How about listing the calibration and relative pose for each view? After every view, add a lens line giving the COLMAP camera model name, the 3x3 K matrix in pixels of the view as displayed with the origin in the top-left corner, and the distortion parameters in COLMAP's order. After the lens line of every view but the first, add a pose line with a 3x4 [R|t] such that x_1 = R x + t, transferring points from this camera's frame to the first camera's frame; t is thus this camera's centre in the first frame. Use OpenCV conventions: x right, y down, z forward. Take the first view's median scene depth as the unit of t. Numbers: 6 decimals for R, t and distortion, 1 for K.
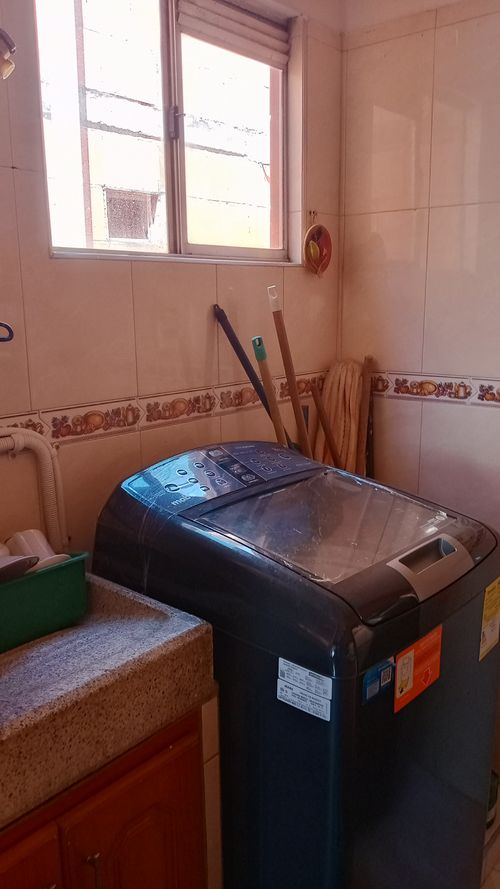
lens RADIAL K [[700.1, 0, 250.0], [0, 700.1, 444.5], [0, 0, 1]] dist [0.127186, -0.219300]
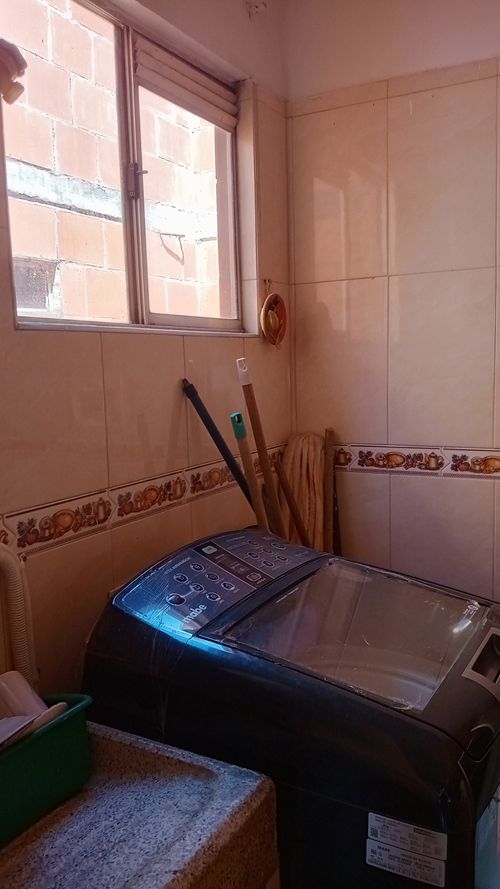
lens RADIAL K [[700.1, 0, 250.0], [0, 700.1, 444.5], [0, 0, 1]] dist [0.127186, -0.219300]
pose [[0.978333, -0.041412, 0.202851, -0.155334], [0.060166, 0.994375, -0.087172, -0.034431], [-0.198100, 0.097488, 0.975322, 0.126940]]
